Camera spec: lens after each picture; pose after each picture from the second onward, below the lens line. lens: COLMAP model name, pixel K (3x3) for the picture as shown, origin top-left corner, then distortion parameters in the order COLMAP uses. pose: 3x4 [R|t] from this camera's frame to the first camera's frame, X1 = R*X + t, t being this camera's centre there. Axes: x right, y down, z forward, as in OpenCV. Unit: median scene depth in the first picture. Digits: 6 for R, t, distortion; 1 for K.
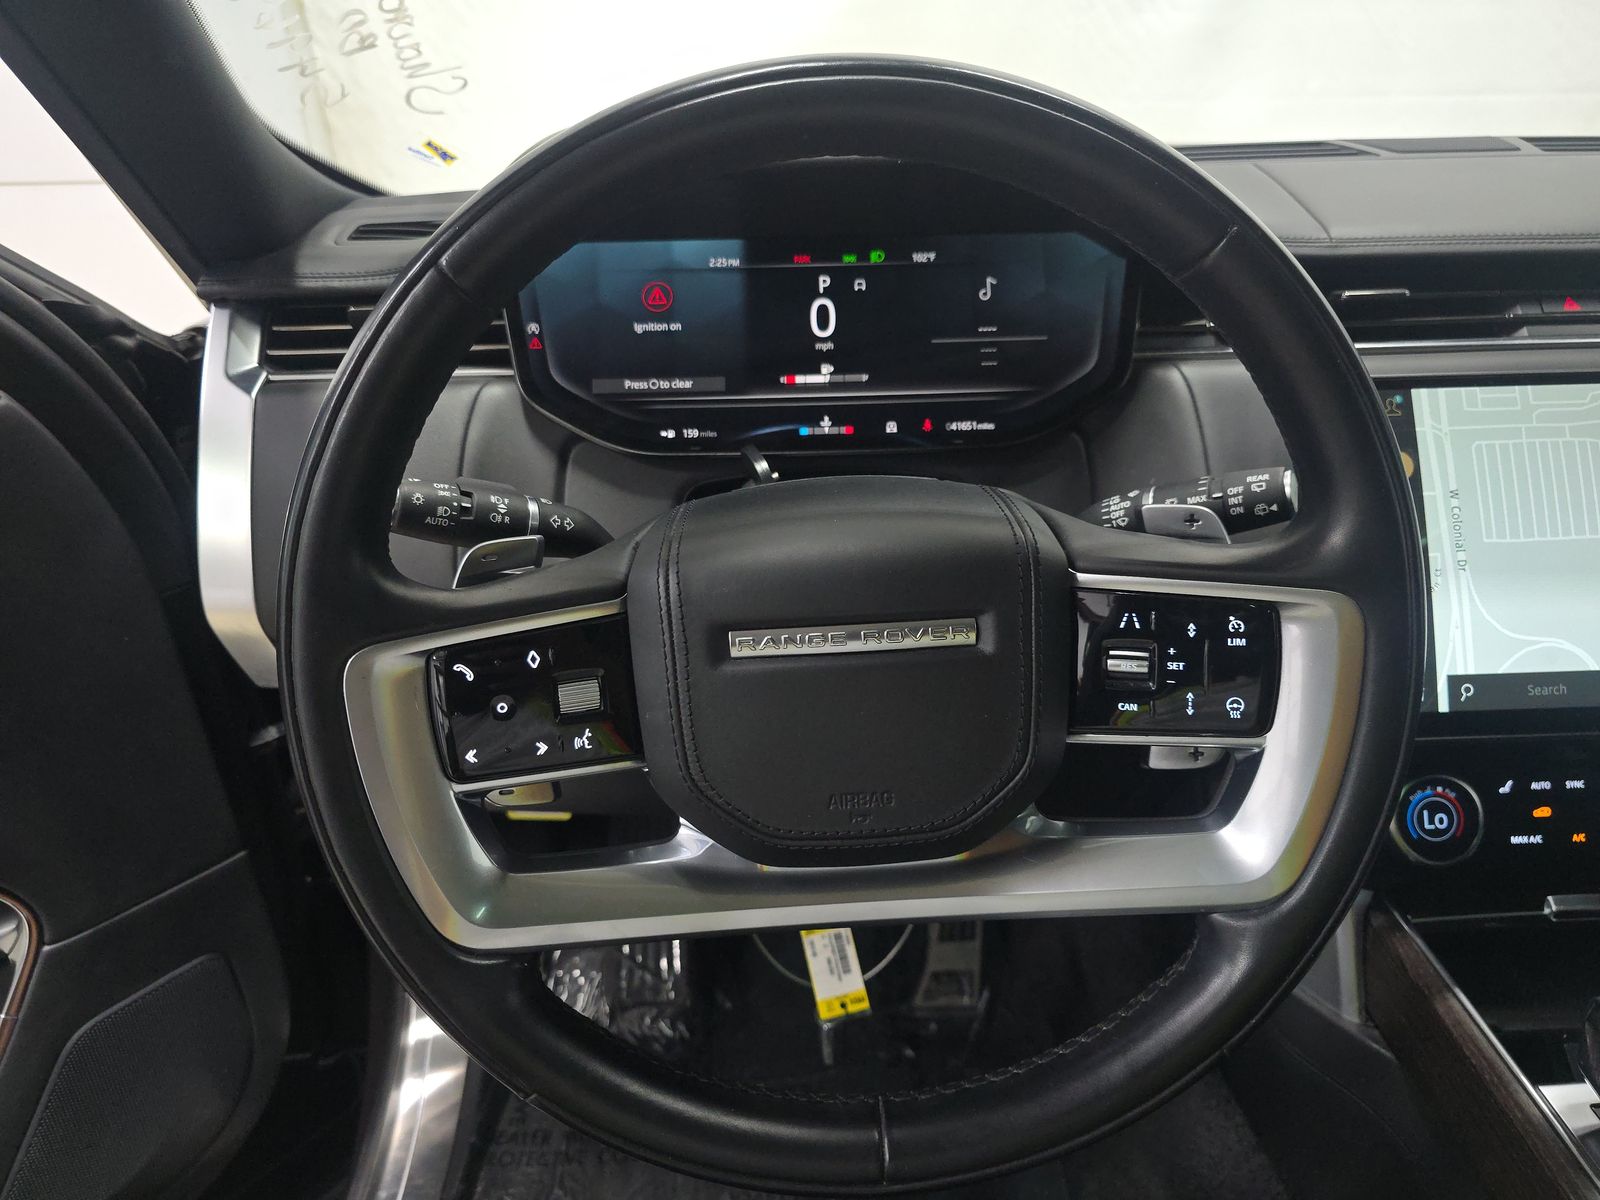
lens RADIAL K [[1066.7, 0, 800.0], [0, 1066.7, 600.0], [0, 0, 1]] dist [0.036729, -0.052116]
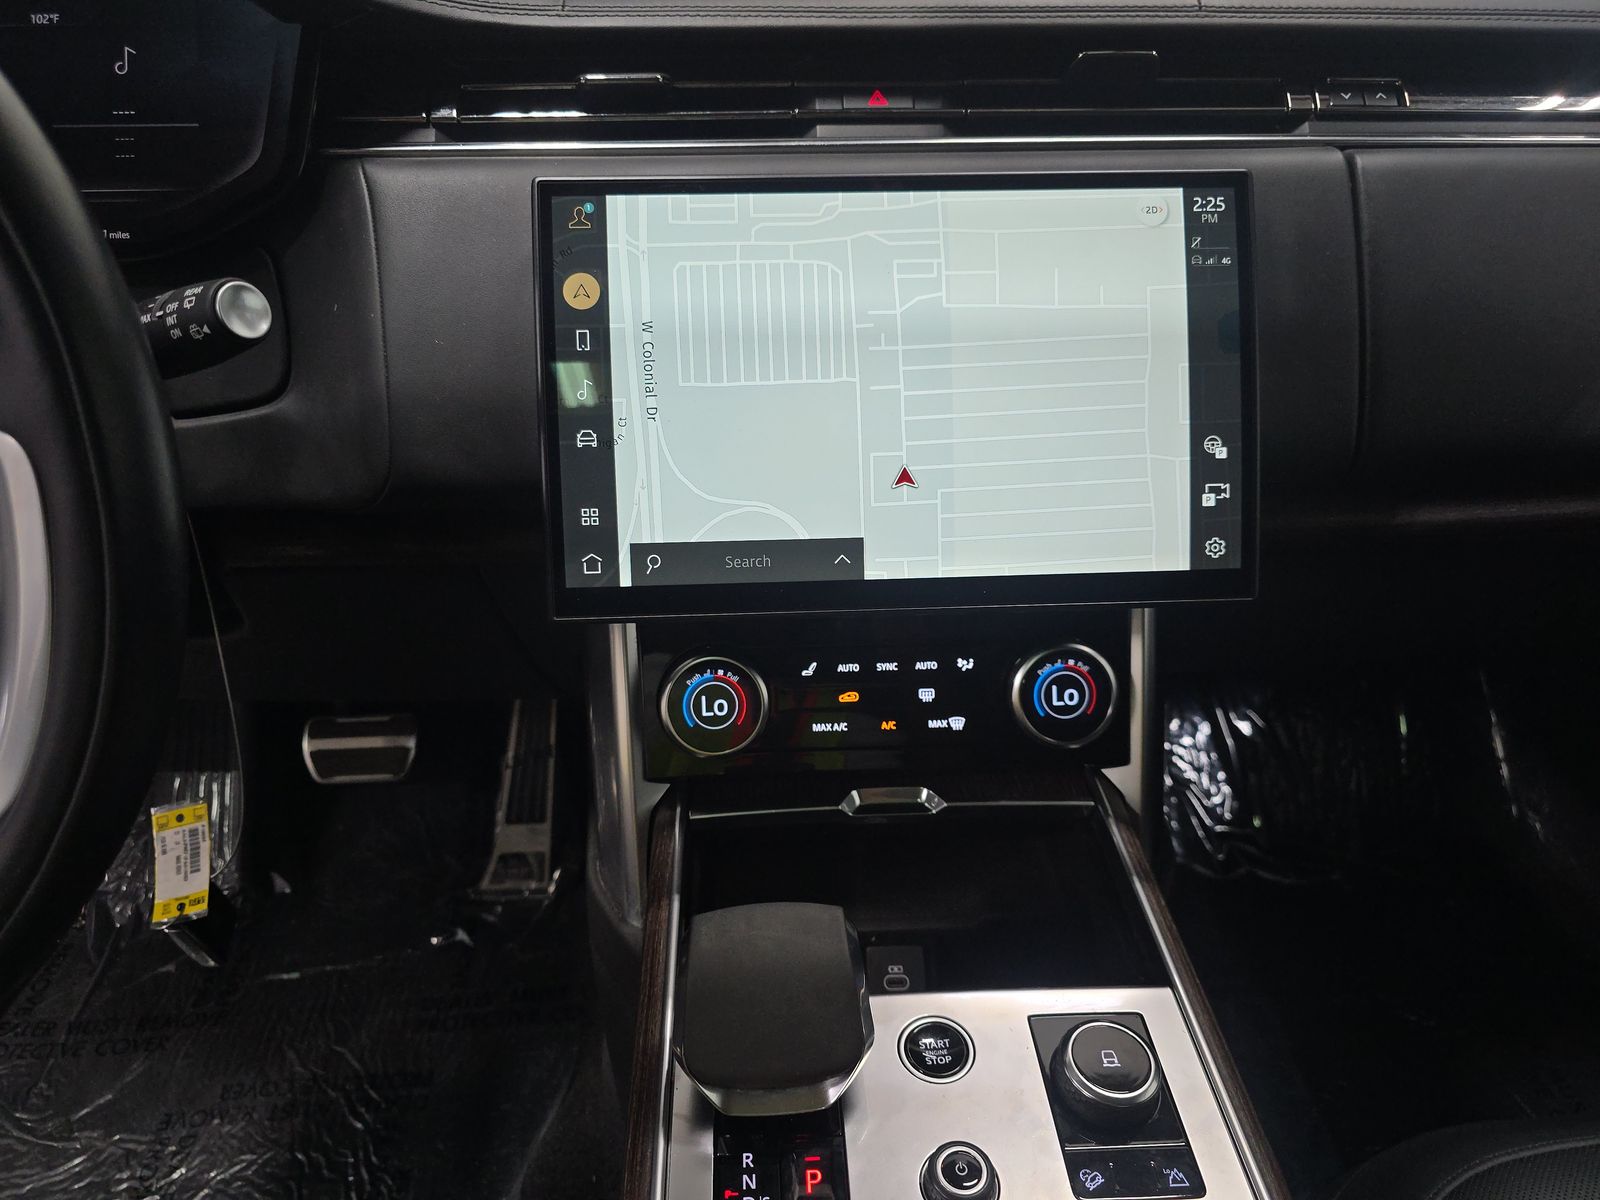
lens RADIAL K [[1066.7, 0, 800.0], [0, 1066.7, 600.0], [0, 0, 1]] dist [0.036729, -0.052116]
pose [[0.998881, 0.000212, 0.047291, 0.621197], [-0.006006, 0.992462, 0.122409, 0.008533], [-0.046909, -0.122556, 0.991352, 0.130531]]
